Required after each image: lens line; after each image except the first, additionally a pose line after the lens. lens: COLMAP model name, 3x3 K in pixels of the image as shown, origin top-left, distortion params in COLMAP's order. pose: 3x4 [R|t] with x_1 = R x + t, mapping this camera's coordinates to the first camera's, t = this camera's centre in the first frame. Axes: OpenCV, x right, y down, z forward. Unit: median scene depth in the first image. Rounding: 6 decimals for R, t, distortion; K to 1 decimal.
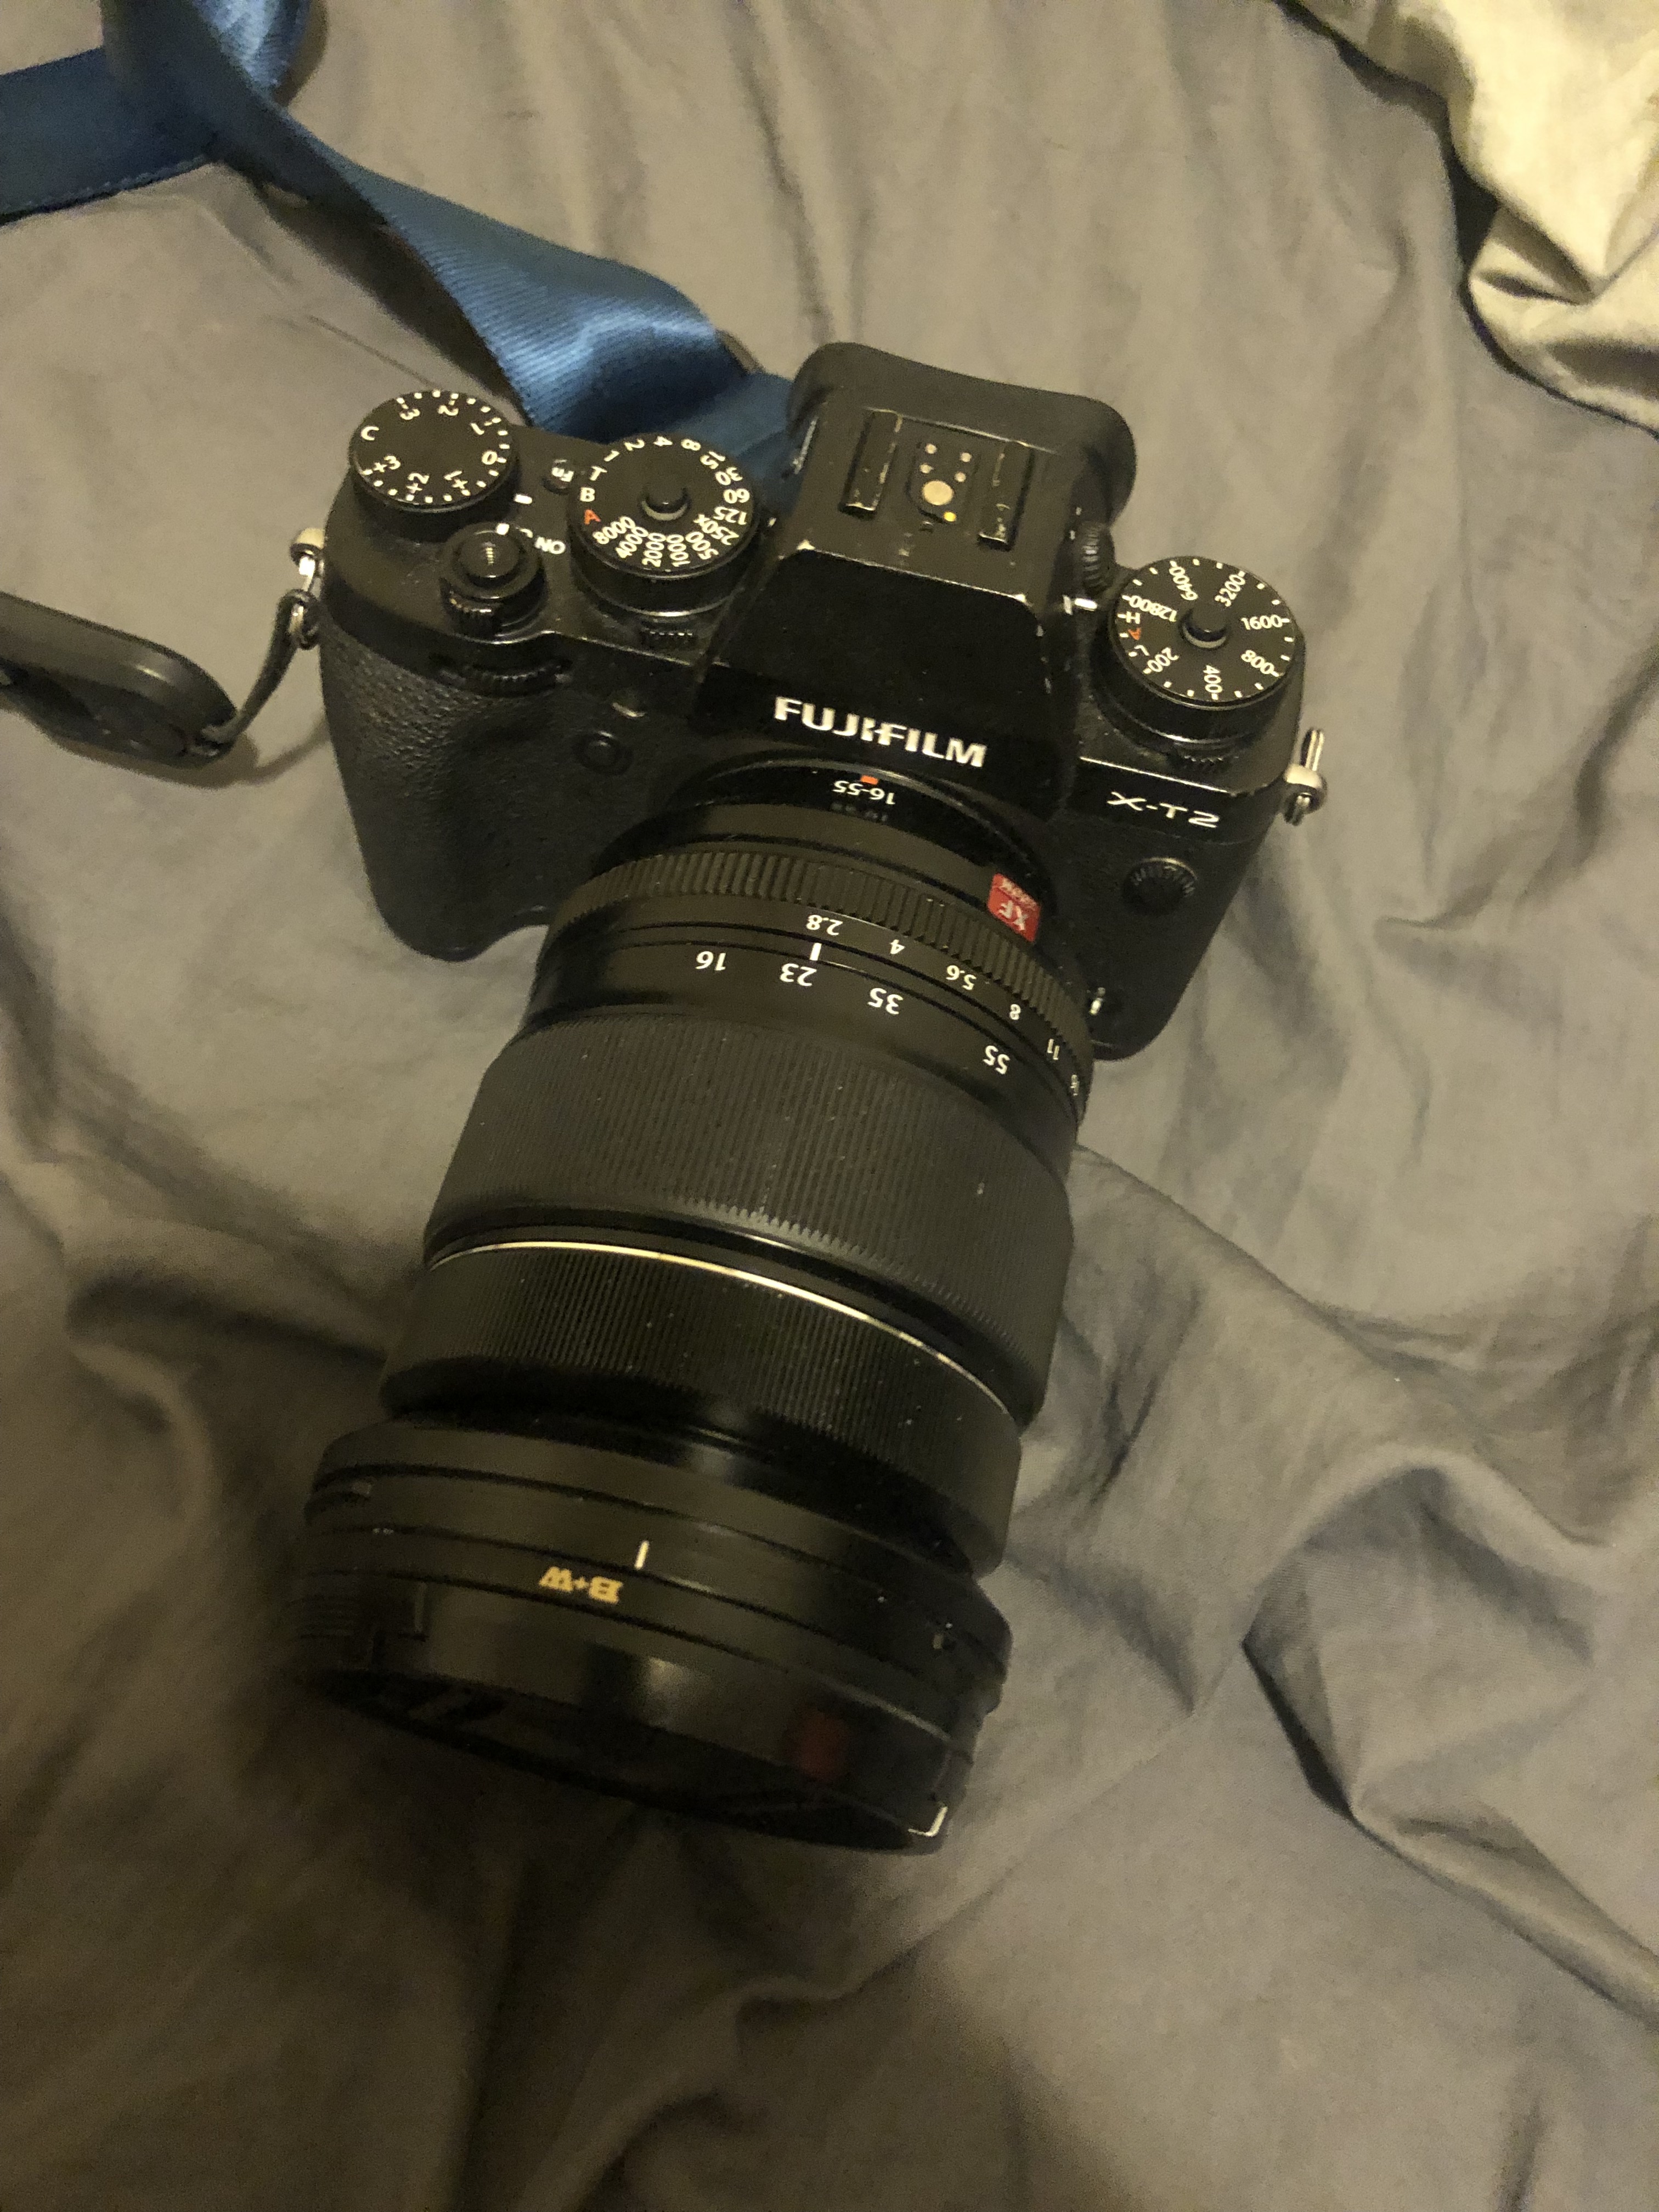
lens RADIAL K [[1798.5, 0, 845.8], [0, 1798.5, 1121.1], [0, 0, 1]] dist [0.069273, -0.013336]
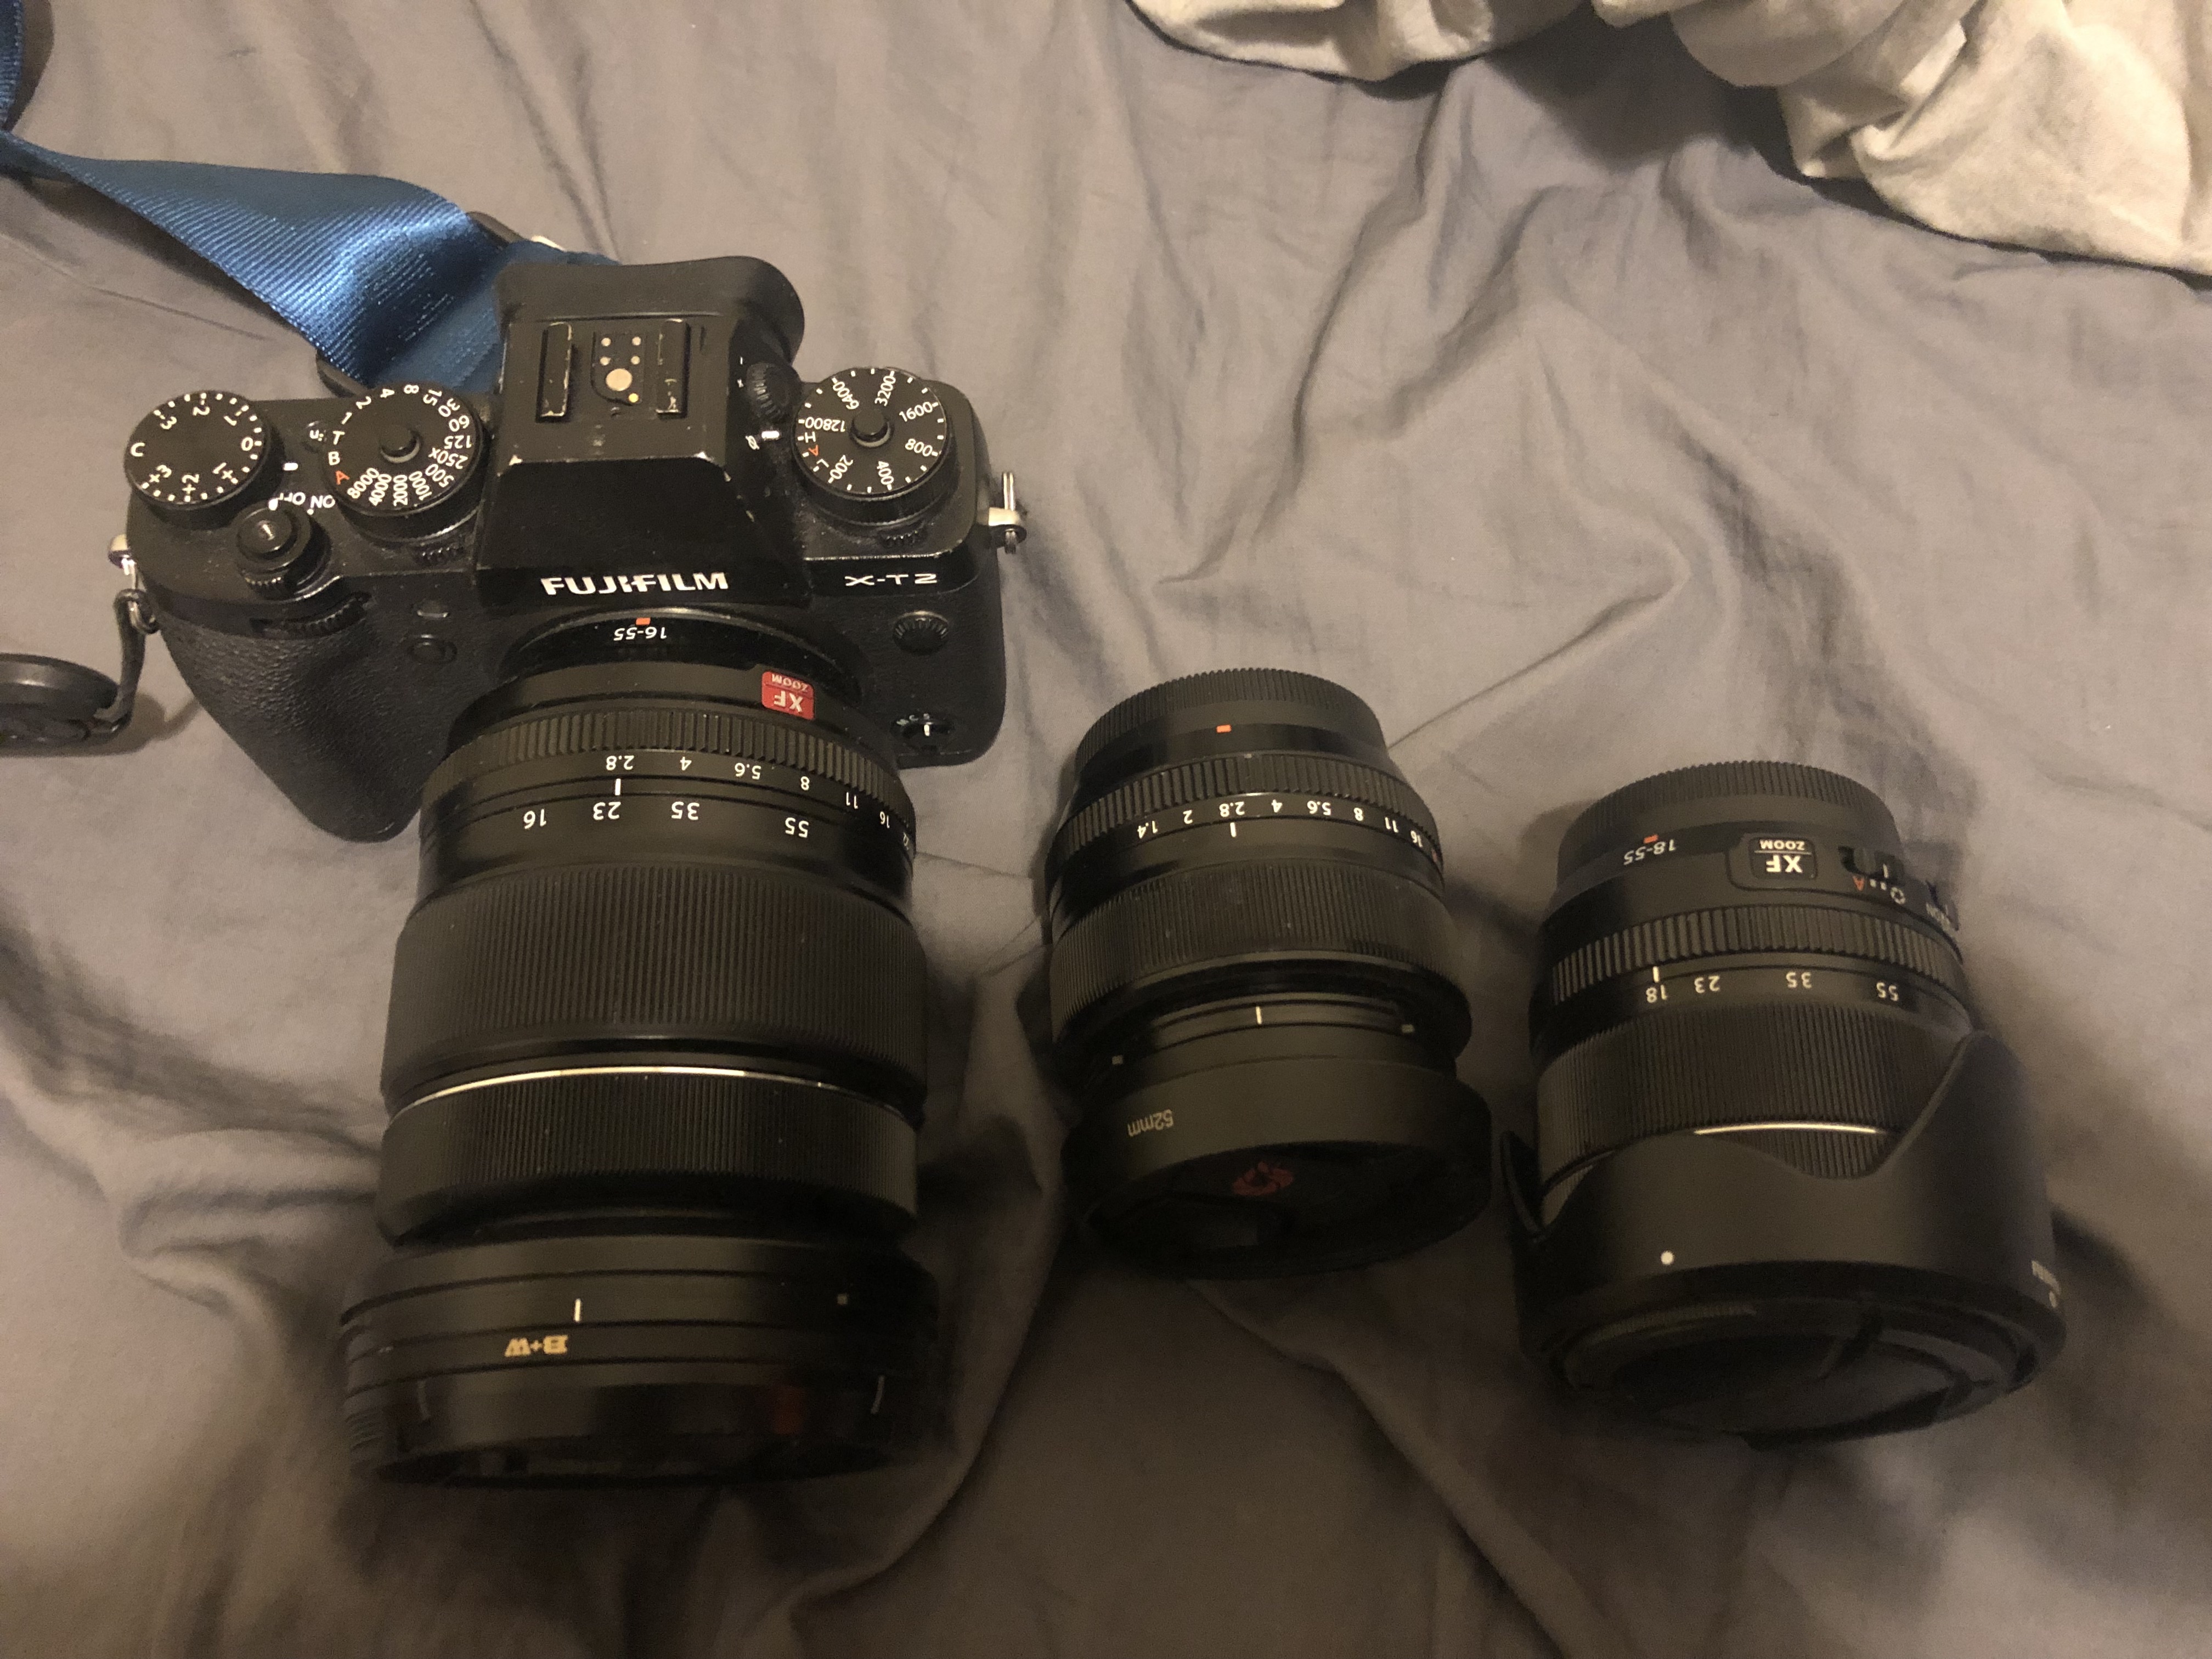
lens RADIAL K [[1798.5, 0, 1085.8], [0, 1798.5, 832.9], [0, 0, 1]] dist [0.069273, -0.013336]
pose [[0.959468, -0.279945, 0.032445, 0.217642], [0.277902, 0.958969, 0.056115, -0.041756], [-0.046823, -0.044824, 0.997897, -0.213215]]
